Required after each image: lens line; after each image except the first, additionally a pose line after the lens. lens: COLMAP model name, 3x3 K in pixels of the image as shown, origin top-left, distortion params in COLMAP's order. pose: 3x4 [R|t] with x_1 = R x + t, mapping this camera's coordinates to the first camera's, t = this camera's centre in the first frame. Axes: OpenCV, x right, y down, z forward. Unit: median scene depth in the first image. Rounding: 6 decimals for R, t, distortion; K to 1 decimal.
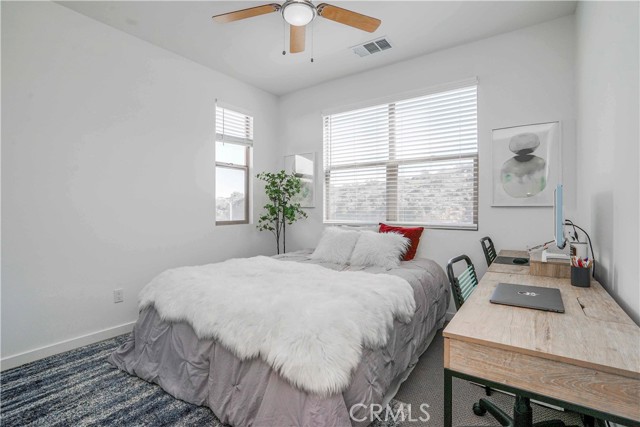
lens RADIAL K [[302.5, 0, 314.2], [0, 302.5, 212.4], [0, 0, 1]] dist [-0.062804, 0.022163]
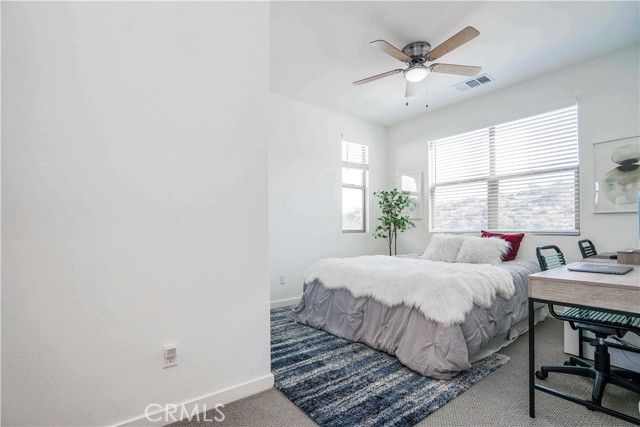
lens RADIAL K [[297.7, 0, 316.7], [0, 297.7, 226.0], [0, 0, 1]] dist [-0.066740, 0.025700]
pose [[0.957432, -0.004731, -0.288619, -0.080065], [-0.000893, 0.999812, -0.019350, 0.047312], [0.288656, 0.018784, 0.957249, -0.308912]]
